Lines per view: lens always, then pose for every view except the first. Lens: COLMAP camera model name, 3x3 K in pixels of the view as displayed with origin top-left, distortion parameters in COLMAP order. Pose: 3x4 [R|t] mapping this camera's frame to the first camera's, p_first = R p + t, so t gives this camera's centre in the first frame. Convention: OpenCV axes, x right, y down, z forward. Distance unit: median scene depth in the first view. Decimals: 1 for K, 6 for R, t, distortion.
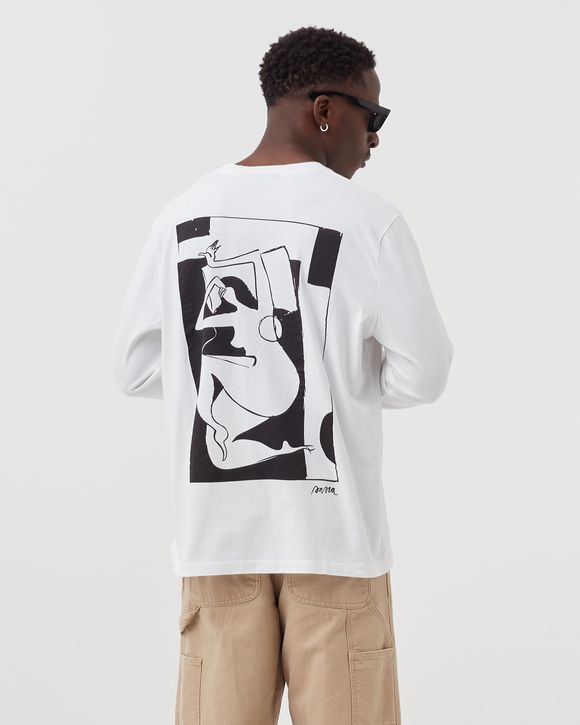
lens RADIAL K [[1268.5, 0, 289.7], [0, 1268.5, 360.4], [0, 0, 1]] dist [-0.119698, 0.000000]
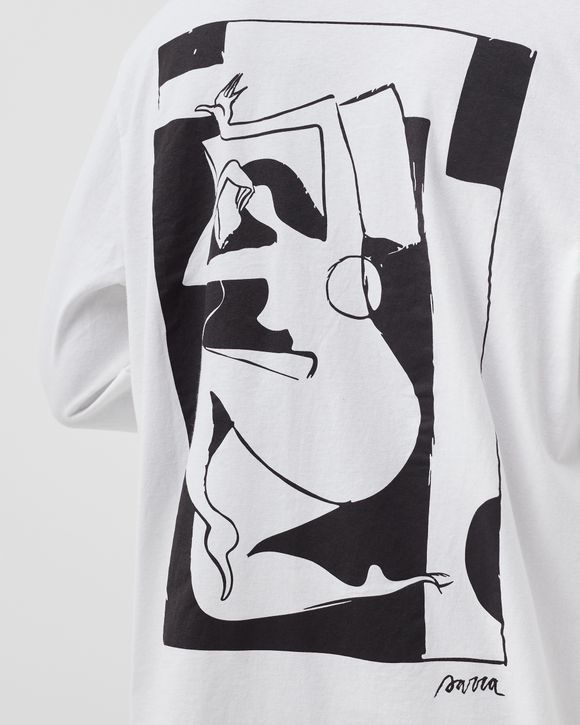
lens RADIAL K [[1268.5, 0, 290.7], [0, 1268.5, 368.8], [0, 0, 1]] dist [-0.119698, 0.000000]
pose [[0.975419, 0.040359, -0.216629, 0.054812], [-0.036327, 0.999085, 0.022563, -0.006900], [0.217341, -0.014139, 0.975993, 0.593108]]
